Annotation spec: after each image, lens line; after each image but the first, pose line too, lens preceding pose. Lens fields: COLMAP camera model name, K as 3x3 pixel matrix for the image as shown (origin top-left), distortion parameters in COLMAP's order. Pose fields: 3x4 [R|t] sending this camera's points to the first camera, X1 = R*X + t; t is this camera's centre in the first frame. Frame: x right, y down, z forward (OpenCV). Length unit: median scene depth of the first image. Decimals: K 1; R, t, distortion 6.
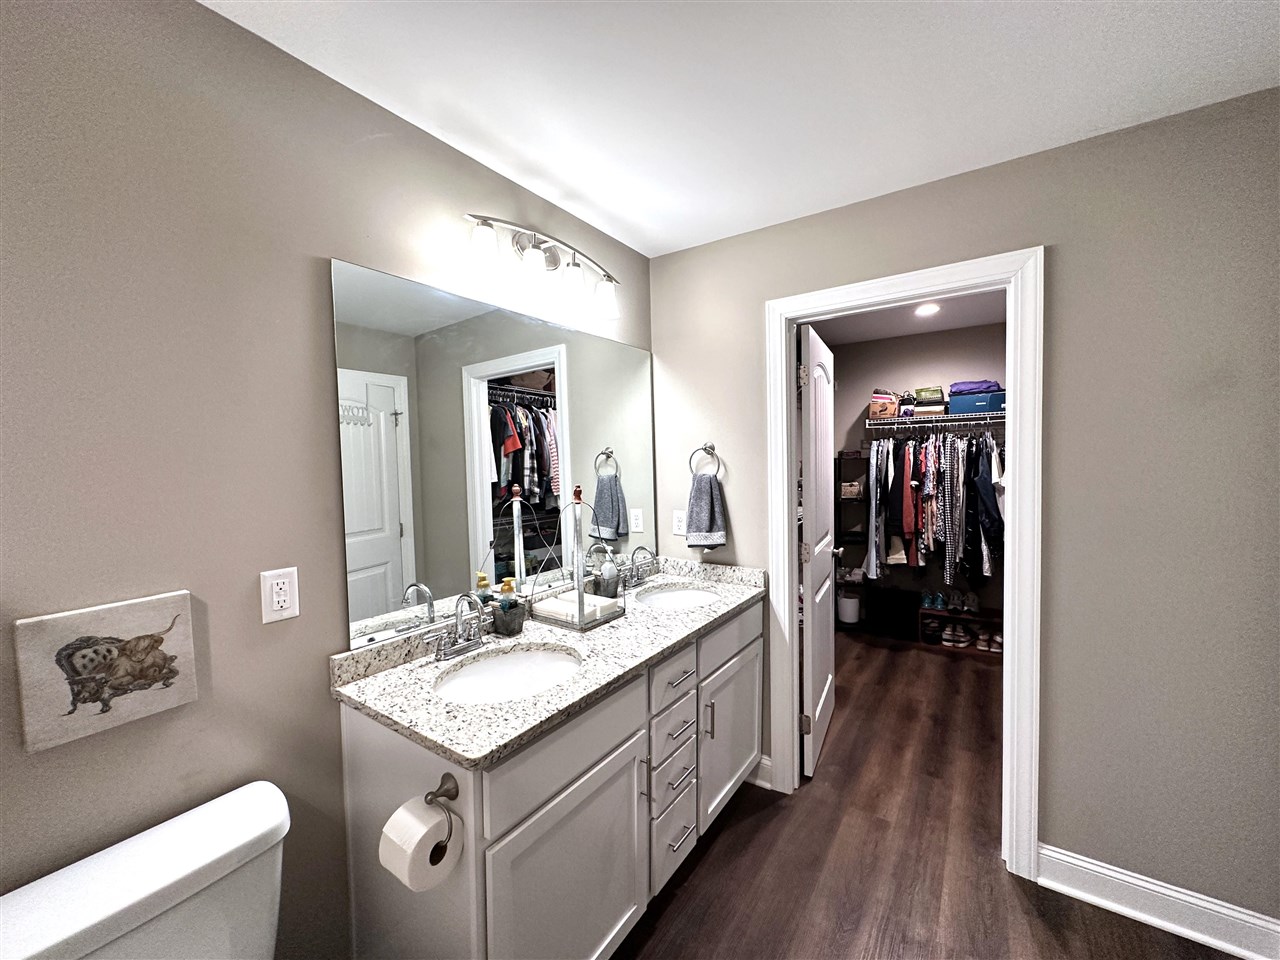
lens RADIAL K [[510.5, 0, 640.3], [0, 510.5, 480.5], [0, 0, 1]] dist [-0.002936, 0.000642]
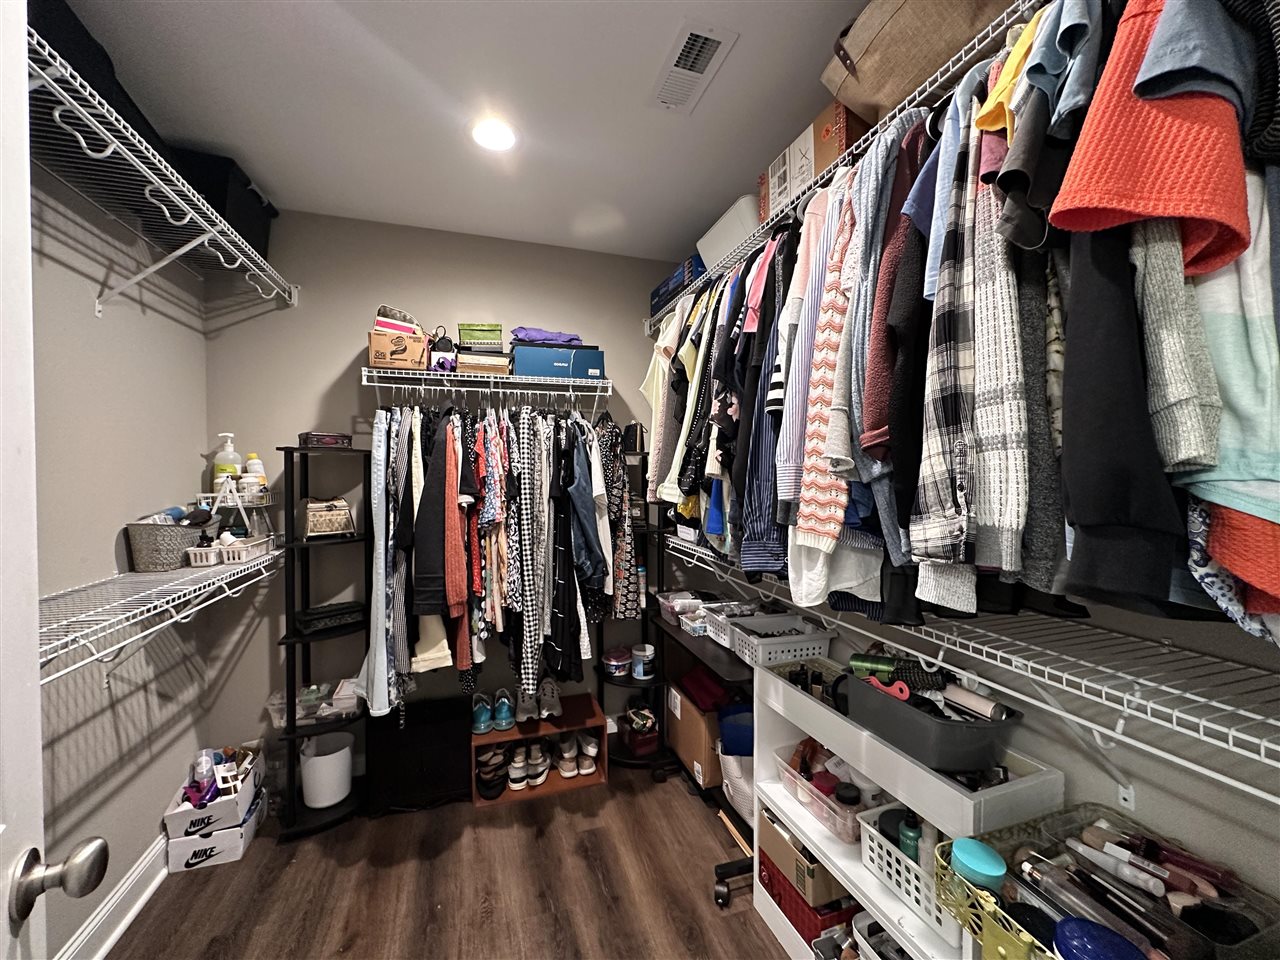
lens RADIAL K [[510.5, 0, 640.3], [0, 510.5, 480.5], [0, 0, 1]] dist [-0.002936, 0.000642]
pose [[0.611783, 0.003429, 0.791018, 0.246472], [0.021806, 0.999537, -0.021198, 0.000934], [-0.790725, 0.030218, 0.611425, 0.554171]]
